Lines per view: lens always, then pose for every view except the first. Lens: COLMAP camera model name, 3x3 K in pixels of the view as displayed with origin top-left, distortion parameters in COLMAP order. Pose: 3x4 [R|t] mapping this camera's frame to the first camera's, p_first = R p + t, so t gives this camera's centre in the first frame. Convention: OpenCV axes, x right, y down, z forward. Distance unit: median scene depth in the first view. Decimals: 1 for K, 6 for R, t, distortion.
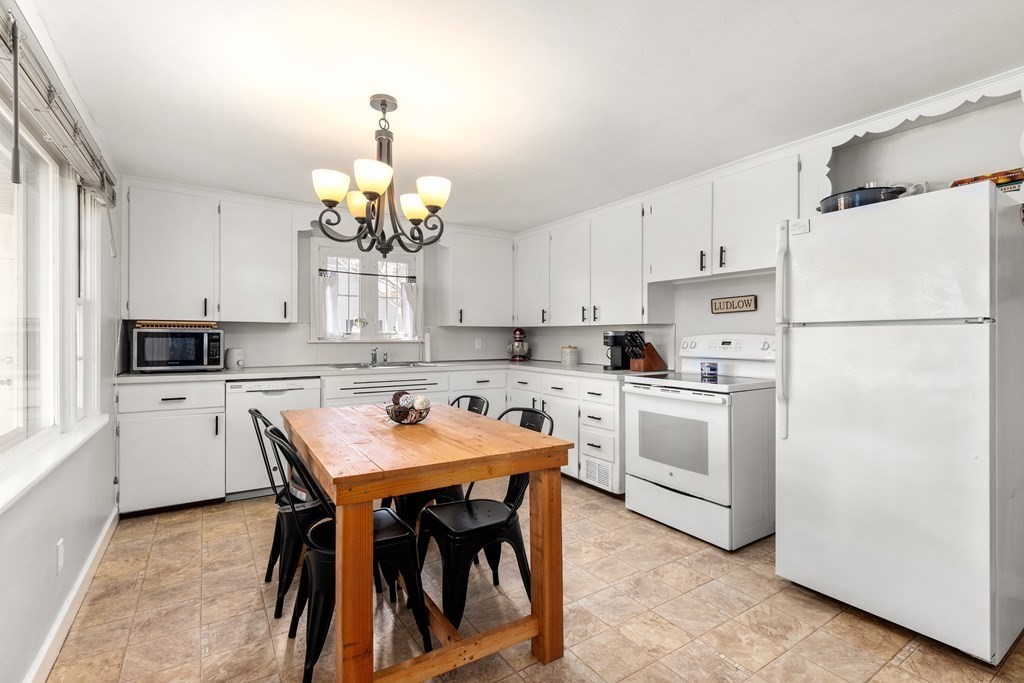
lens RADIAL K [[472.7, 0, 509.9], [0, 472.7, 333.1], [0, 0, 1]] dist [-0.000810, -0.000451]
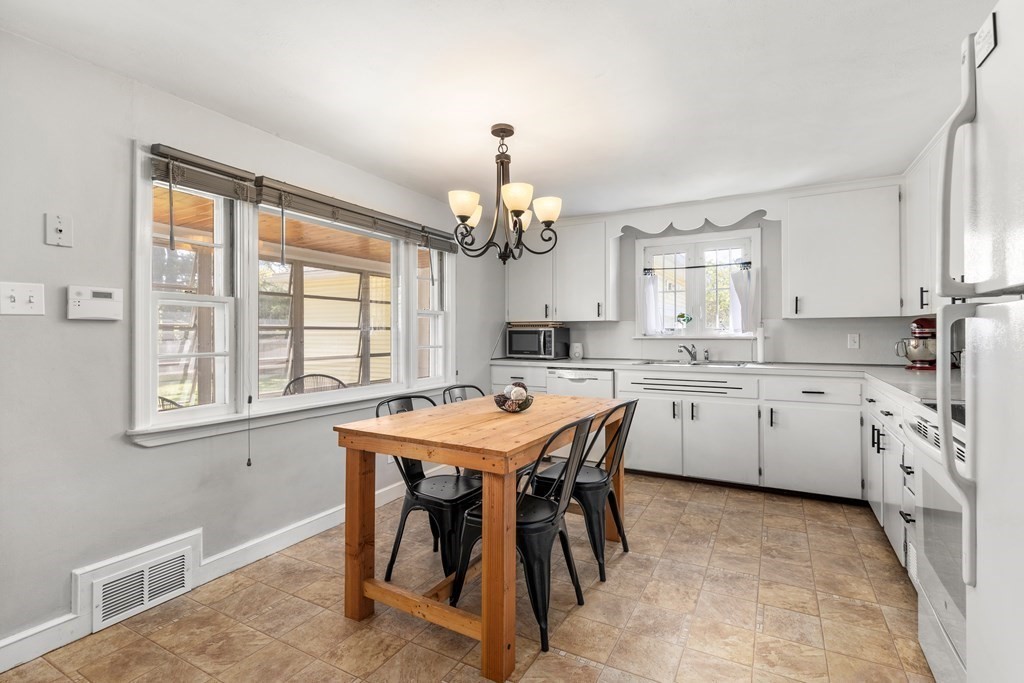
lens RADIAL K [[472.7, 0, 518.2], [0, 472.7, 332.2], [0, 0, 1]] dist [-0.000810, -0.000451]
pose [[0.470126, -0.005122, -0.882584, 0.499705], [0.012035, 0.999927, 0.000608, 0.002564], [0.882517, -0.010908, 0.470154, 0.322962]]
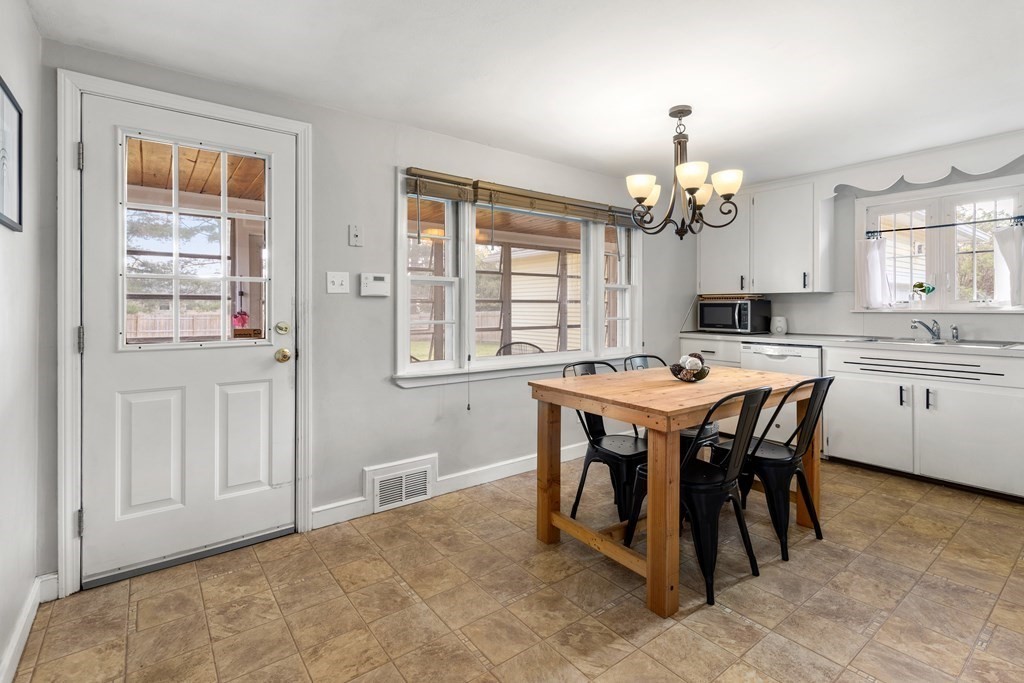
lens RADIAL K [[472.7, 0, 513.7], [0, 472.7, 310.5], [0, 0, 1]] dist [-0.000810, -0.000451]
pose [[0.061288, 0.005668, -0.998104, 0.592380], [0.011133, 0.999918, 0.006361, 0.004186], [0.998058, -0.011502, 0.061220, 0.330378]]
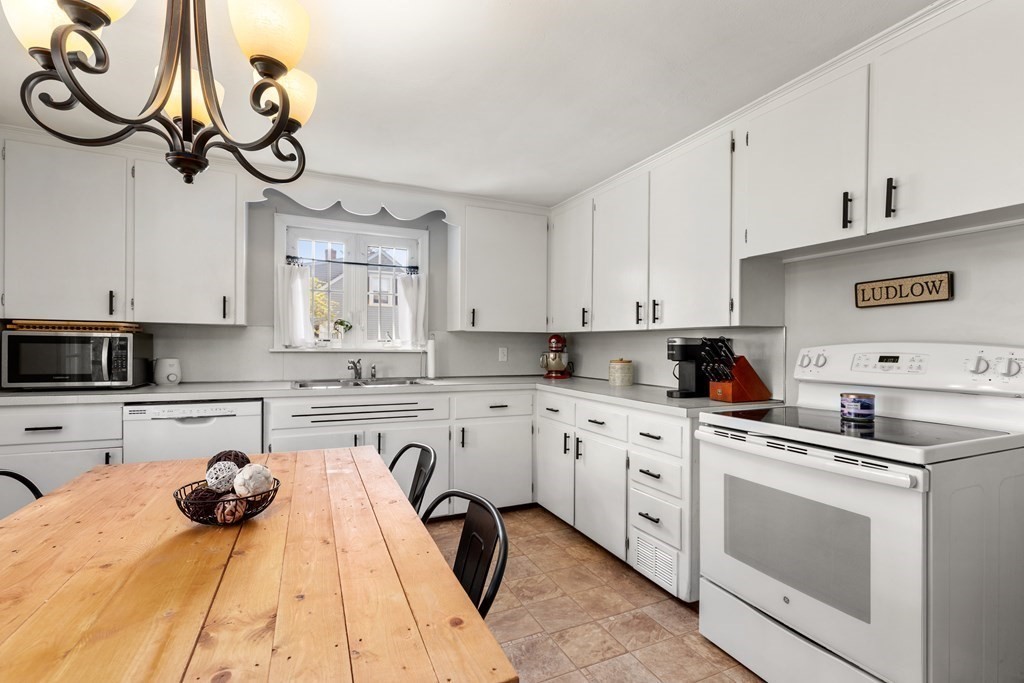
lens RADIAL K [[472.7, 0, 515.2], [0, 472.7, 345.4], [0, 0, 1]] dist [-0.000810, -0.000451]
pose [[0.989658, 0.006298, -0.143311, 0.095407], [-0.005518, 0.999968, 0.005845, 0.004300], [0.143343, -0.004994, 0.989660, 0.368196]]
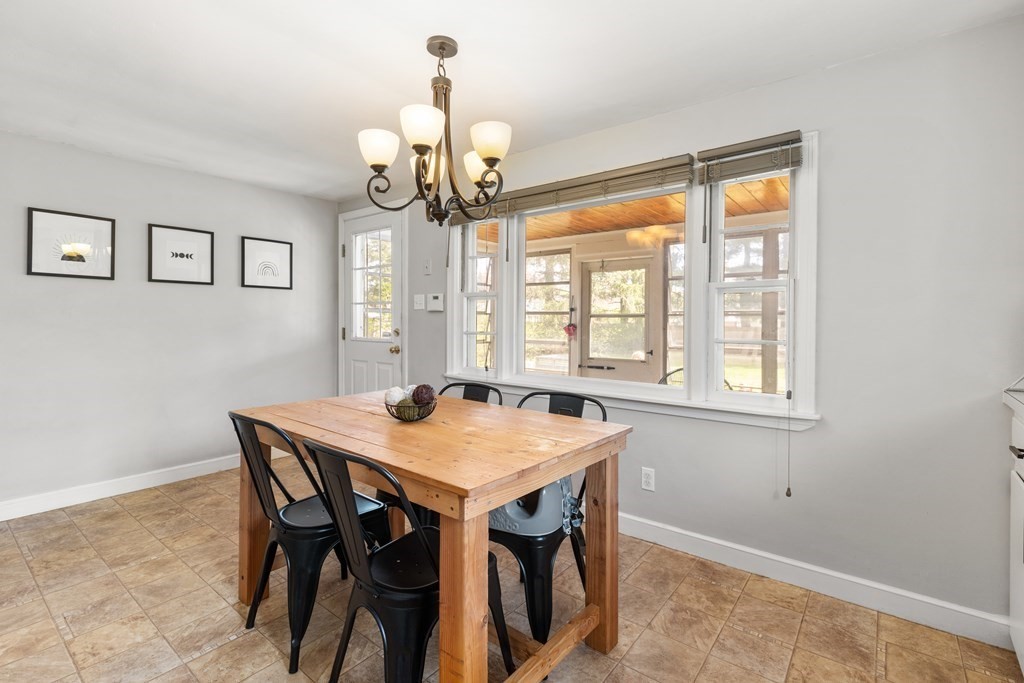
lens RADIAL K [[472.7, 0, 525.5], [0, 472.7, 339.4], [0, 0, 1]] dist [-0.000810, -0.000451]
pose [[-0.945025, 0.006157, -0.326940, -0.090528], [-0.003992, 0.999531, 0.030363, 0.011995], [0.326973, 0.029999, -0.944557, 1.217880]]
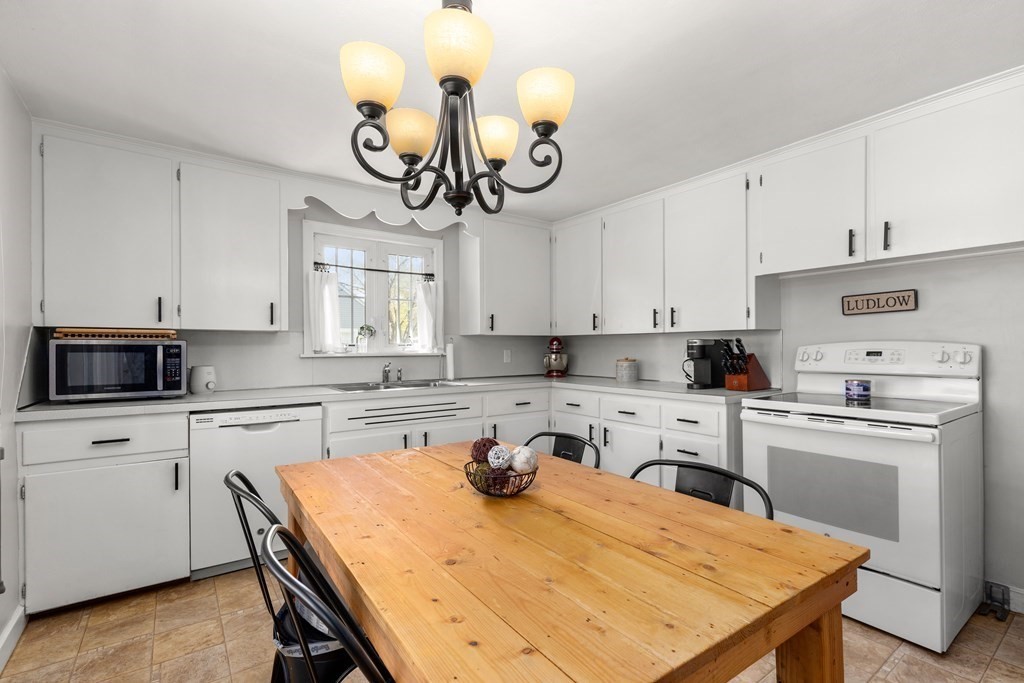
lens RADIAL K [[472.7, 0, 511.7], [0, 472.7, 344.9], [0, 0, 1]] dist [-0.000810, -0.000451]
pose [[0.998784, -0.007411, 0.048747, -0.150950], [0.007397, 0.999973, 0.000474, 0.002597], [-0.048749, -0.000112, 0.998811, 0.266901]]
